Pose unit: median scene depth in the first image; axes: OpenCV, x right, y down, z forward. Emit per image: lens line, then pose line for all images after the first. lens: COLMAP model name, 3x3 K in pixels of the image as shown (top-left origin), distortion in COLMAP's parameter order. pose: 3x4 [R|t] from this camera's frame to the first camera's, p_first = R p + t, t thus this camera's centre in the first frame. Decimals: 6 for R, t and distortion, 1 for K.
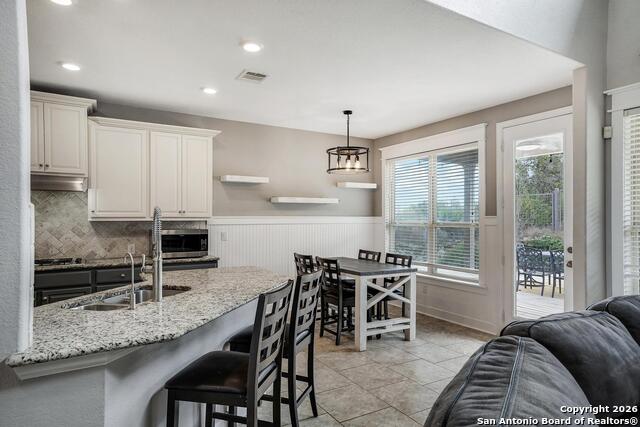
lens RADIAL K [[393.5, 0, 319.0], [0, 393.5, 226.1], [0, 0, 1]] dist [-0.006458, 0.003765]
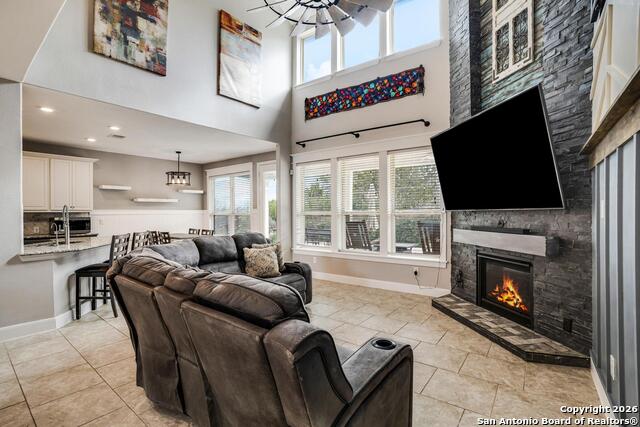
lens RADIAL K [[311.1, 0, 306.5], [0, 311.1, 216.7], [0, 0, 1]] dist [-0.037246, 0.003932]
pose [[0.940394, -0.009614, 0.339951, 0.147411], [0.011705, 0.999923, -0.004101, 0.021981], [-0.339886, 0.007836, 0.940434, -0.560000]]
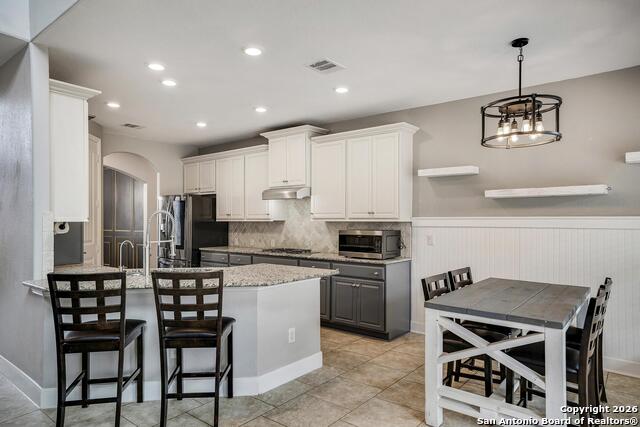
lens RADIAL K [[393.5, 0, 322.5], [0, 393.5, 214.1], [0, 0, 1]] dist [-0.006458, 0.003765]
pose [[0.372031, -0.017094, -0.928063, 0.539285], [-0.026533, 0.999226, -0.029041, -0.000425], [0.927841, 0.035429, 0.371290, 0.513467]]
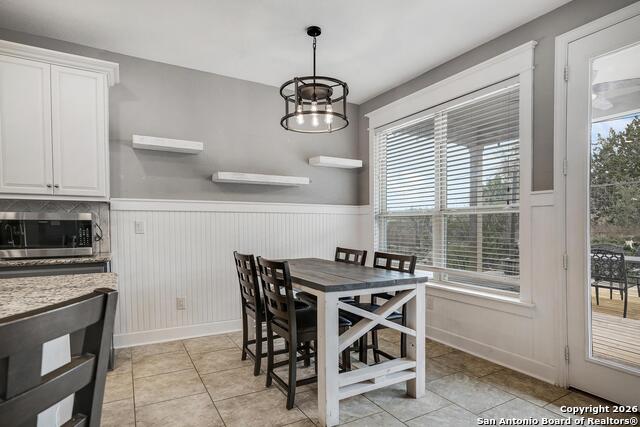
lens RADIAL K [[353.5, 0, 302.3], [0, 353.5, 227.7], [0, 0, 1]] dist [-0.017003, -0.000044]
pose [[0.999305, -0.001001, -0.037276, 0.078093], [0.000511, 0.999913, -0.013160, 0.038881], [0.037286, 0.013132, 0.999218, 0.441163]]
